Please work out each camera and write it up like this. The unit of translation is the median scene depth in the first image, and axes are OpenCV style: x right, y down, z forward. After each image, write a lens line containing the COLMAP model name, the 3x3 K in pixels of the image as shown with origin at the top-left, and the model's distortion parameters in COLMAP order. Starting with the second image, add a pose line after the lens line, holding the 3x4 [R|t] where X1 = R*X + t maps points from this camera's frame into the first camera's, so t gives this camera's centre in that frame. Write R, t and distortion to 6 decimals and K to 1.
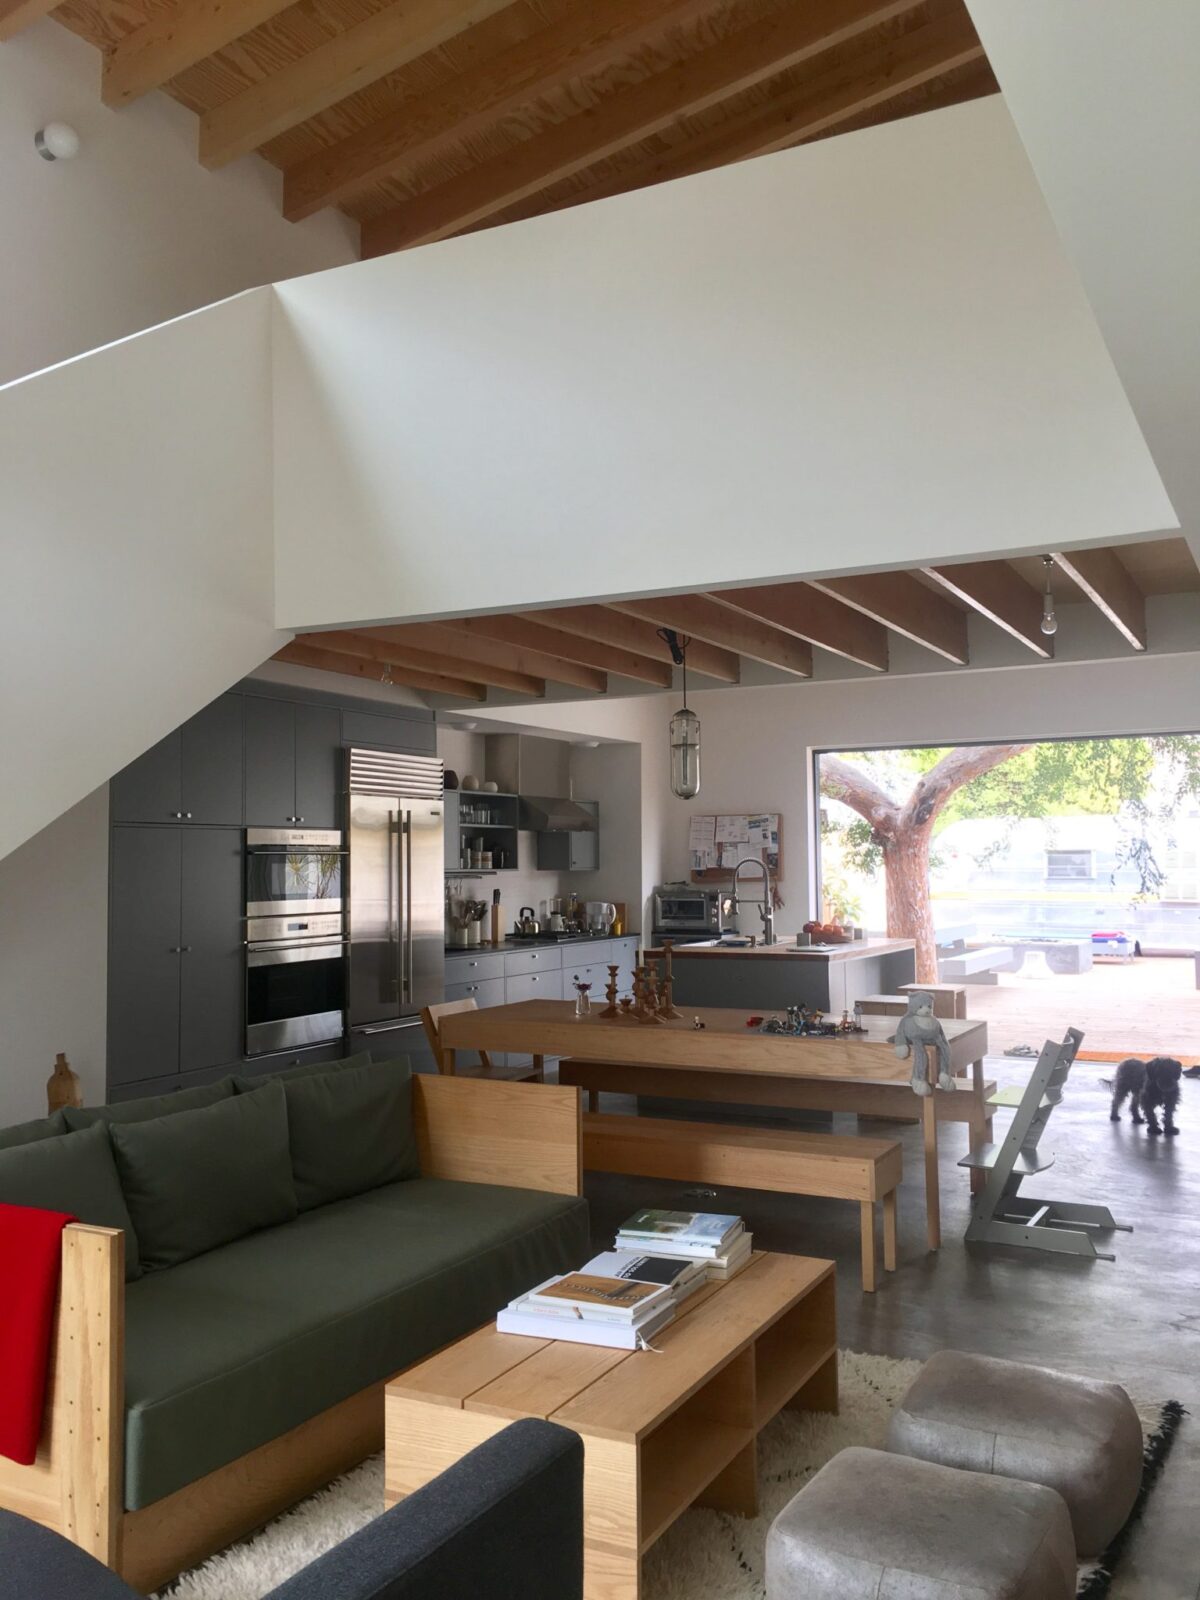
lens RADIAL K [[1378.1, 0, 594.7], [0, 1378.1, 801.7], [0, 0, 1]] dist [0.071802, -0.070591]
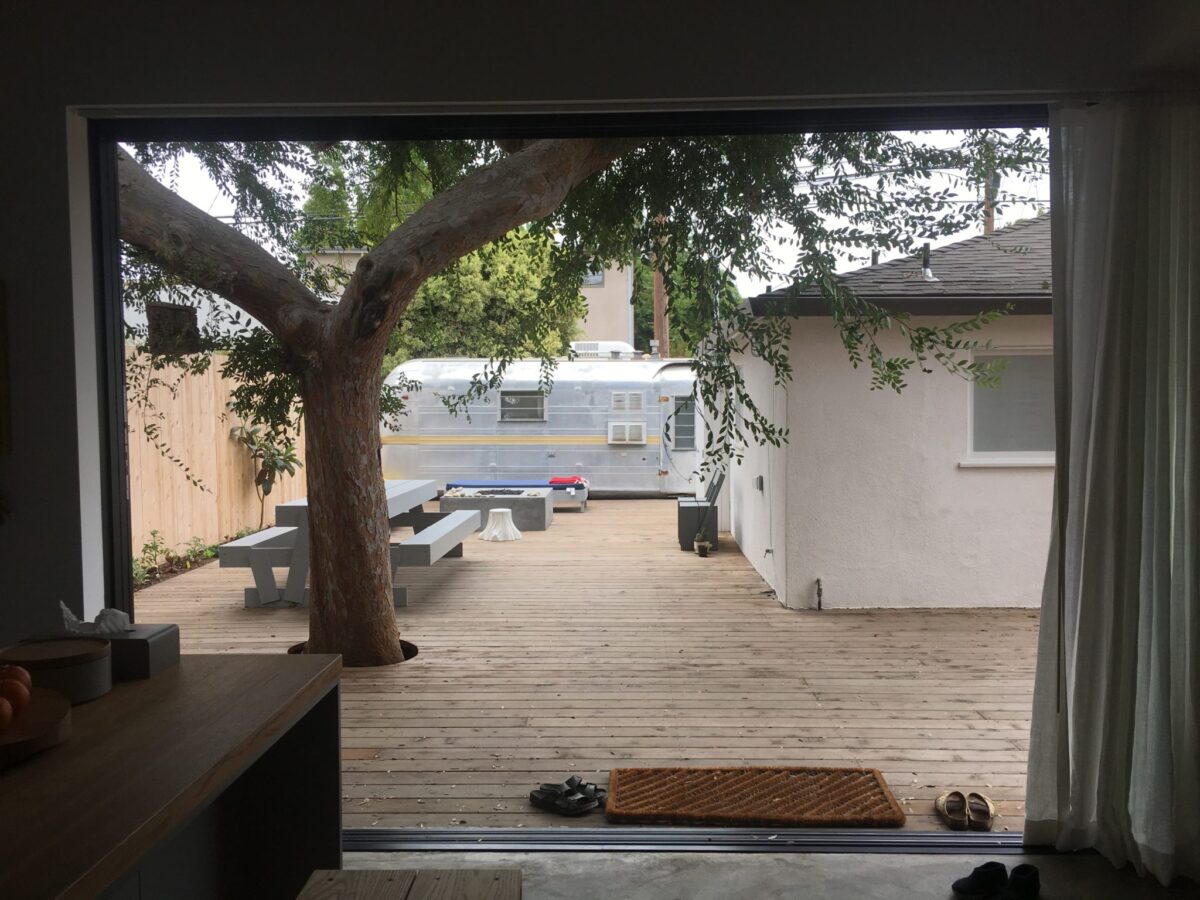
lens RADIAL K [[1033.5, 0, 599.1], [0, 1033.5, 452.4], [0, 0, 1]] dist [0.071802, -0.070591]
pose [[0.901162, -0.018783, 0.433076, 0.126066], [-0.020778, 0.996041, 0.086434, 0.022374], [-0.432985, -0.086890, 0.897204, 0.527917]]
